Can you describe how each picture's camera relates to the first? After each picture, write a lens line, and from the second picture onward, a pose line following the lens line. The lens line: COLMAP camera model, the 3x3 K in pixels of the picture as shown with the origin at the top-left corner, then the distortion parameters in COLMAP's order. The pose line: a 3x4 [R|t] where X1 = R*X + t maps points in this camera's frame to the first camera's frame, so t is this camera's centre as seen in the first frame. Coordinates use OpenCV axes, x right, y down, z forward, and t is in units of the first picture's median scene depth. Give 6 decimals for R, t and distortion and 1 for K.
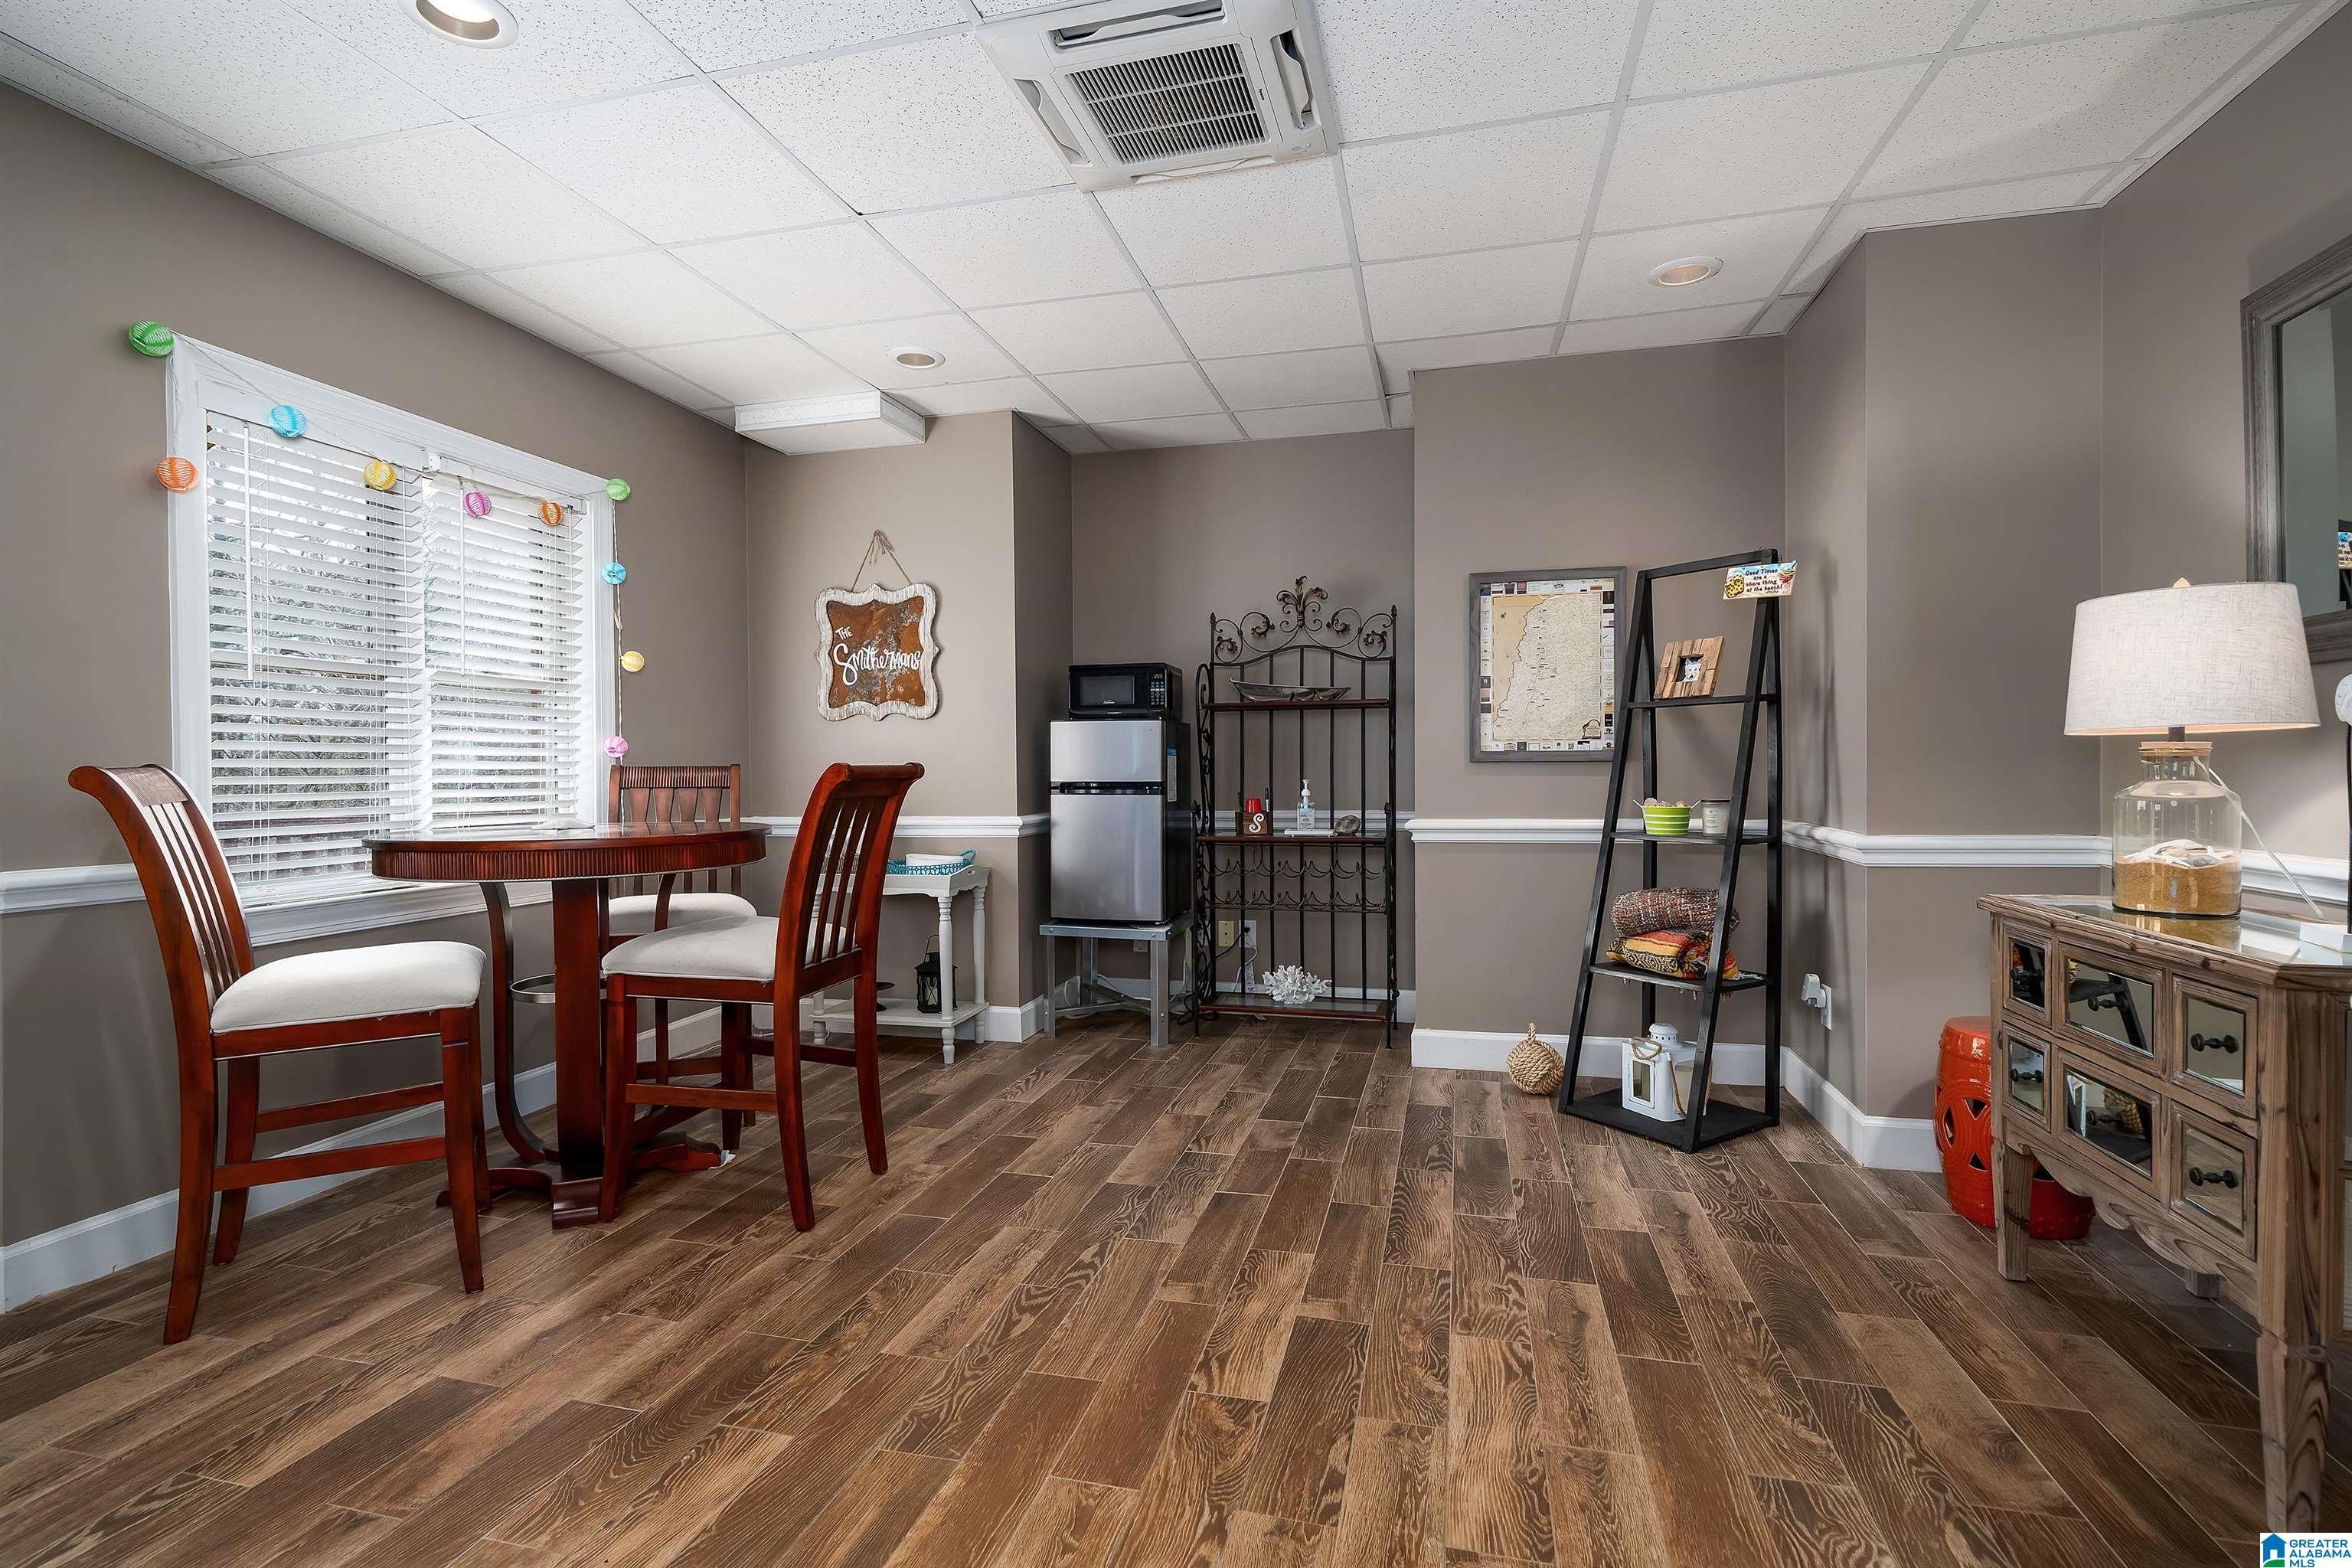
lens RADIAL K [[1106.0, 0, 1165.5], [0, 1106.0, 778.8], [0, 0, 1]] dist [0.003034, -0.000823]
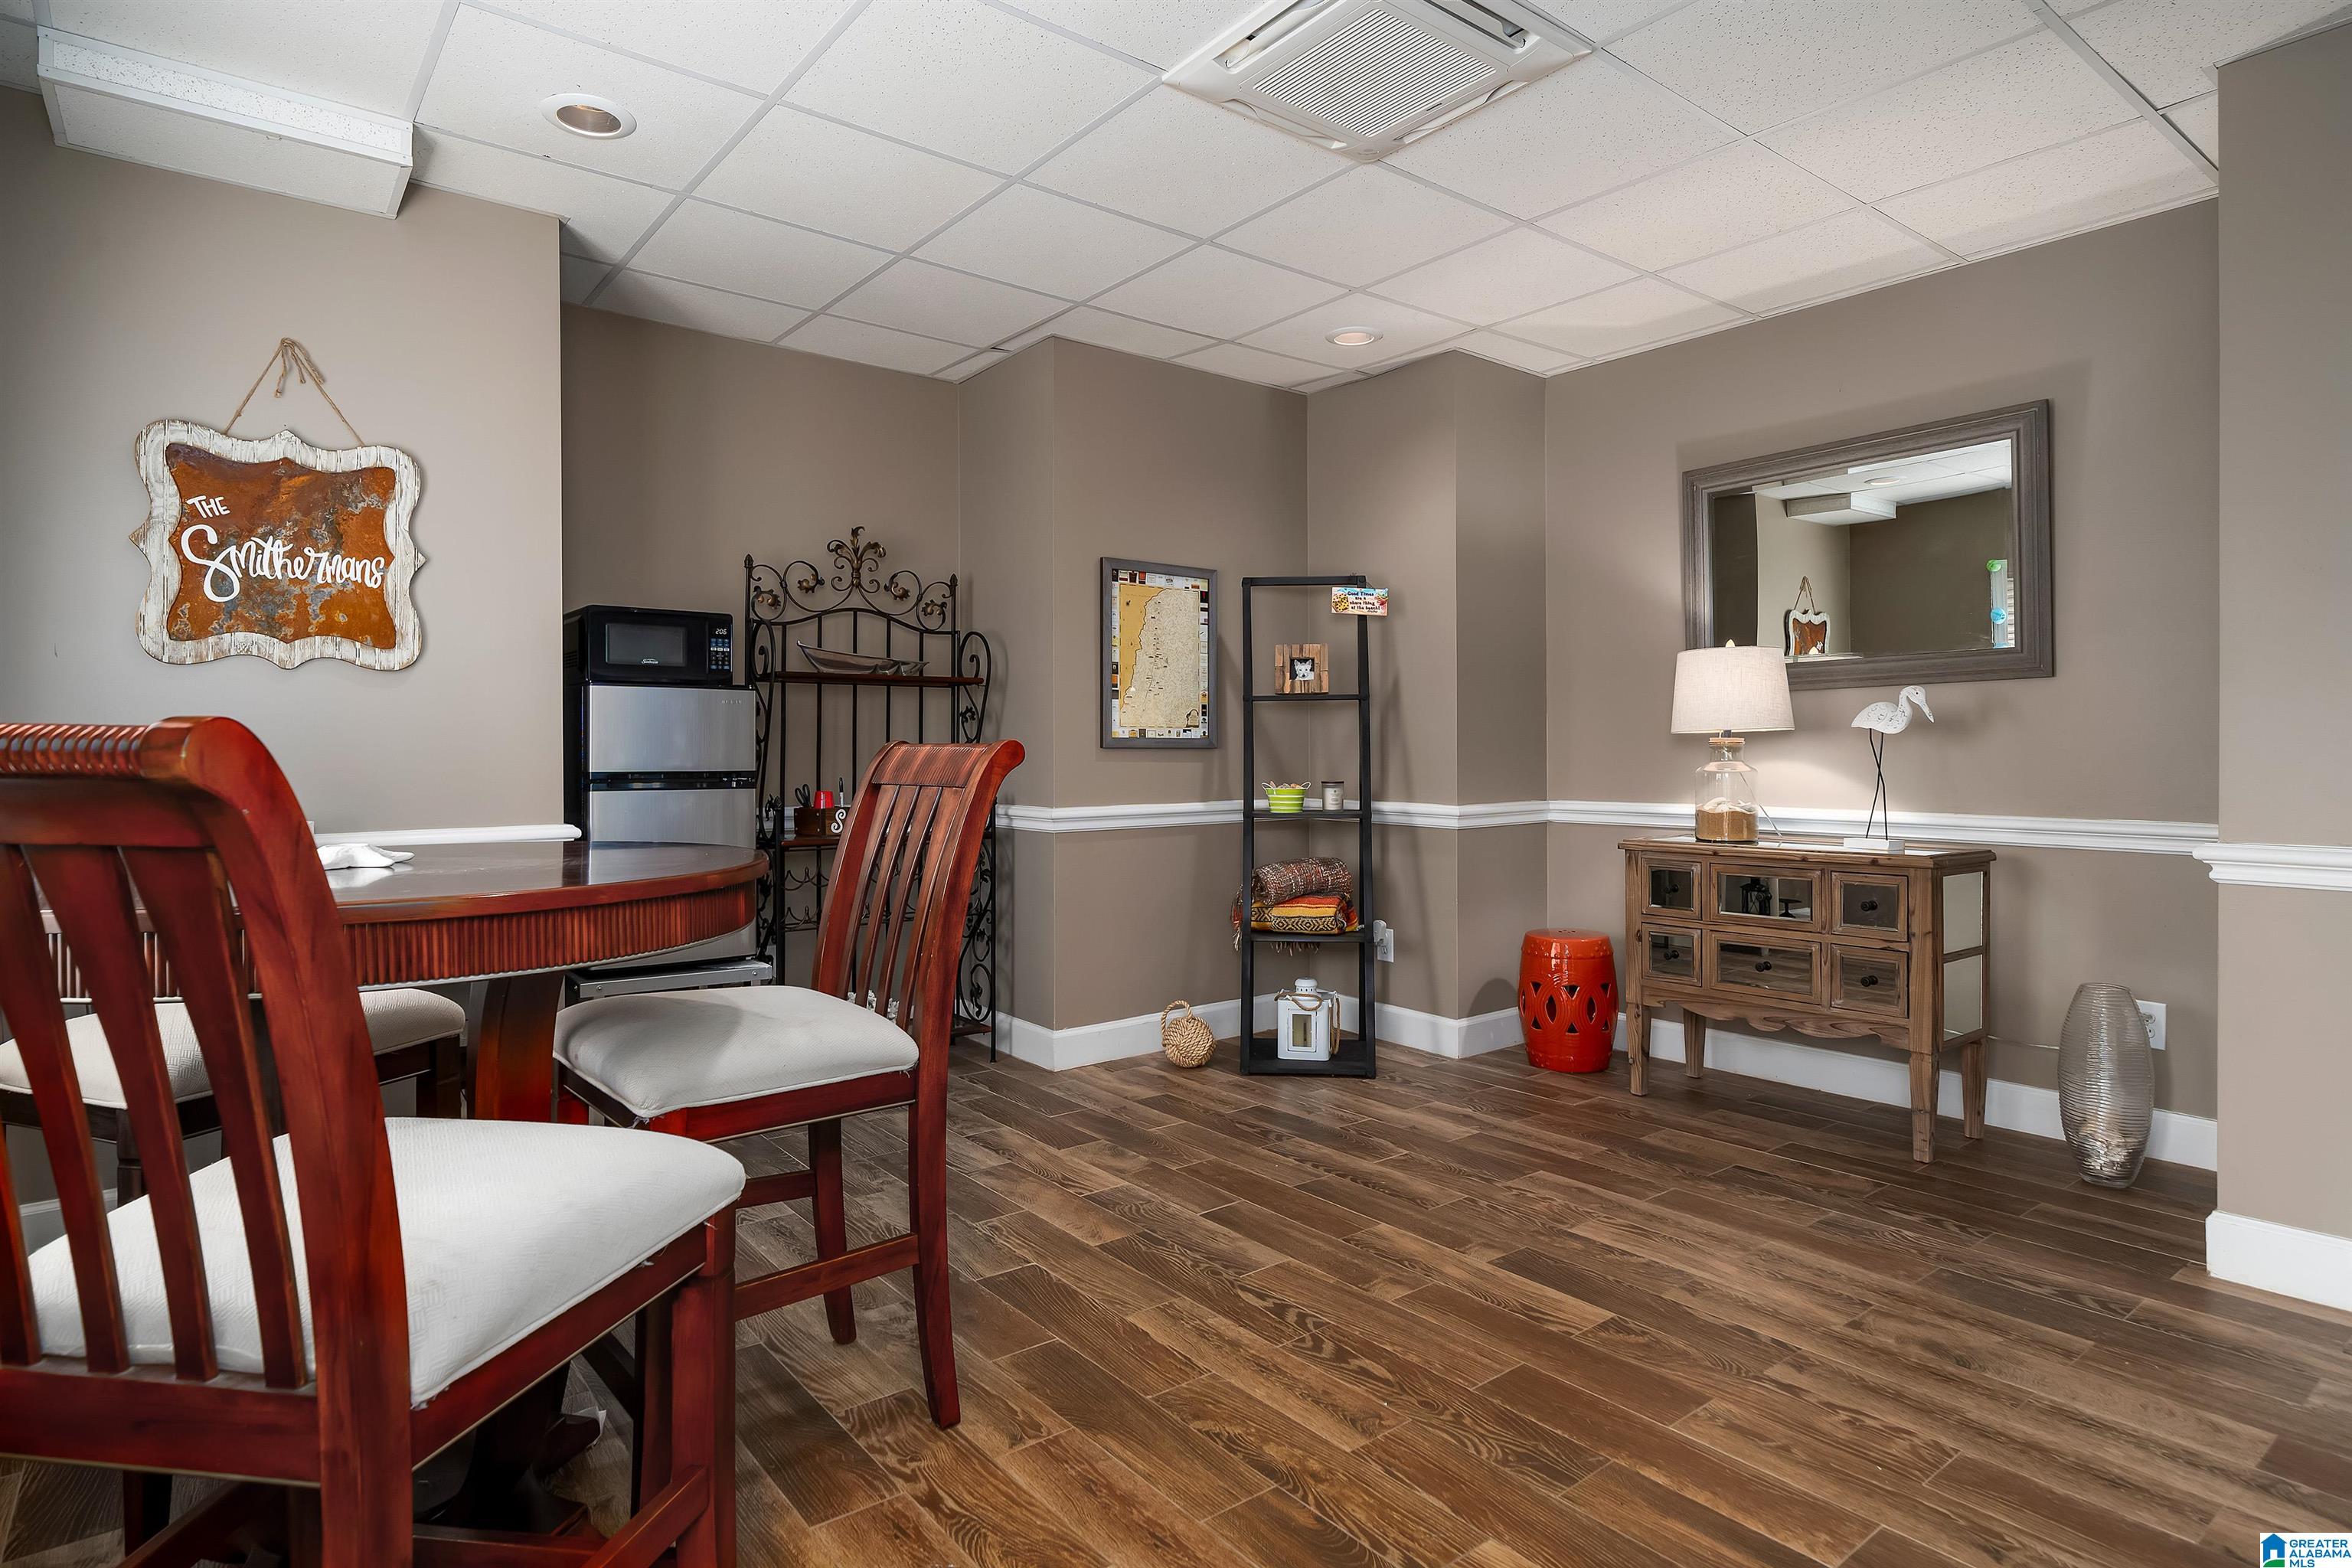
lens RADIAL K [[1259.6, 0, 1148.7], [0, 1259.6, 745.7], [0, 0, 1]] dist [0.004178, 0.001413]
pose [[0.608587, 0.009122, 0.793435, -0.673087], [0.006906, 0.999835, -0.016792, 0.002251], [-0.793457, 0.015699, 0.608424, 0.326109]]
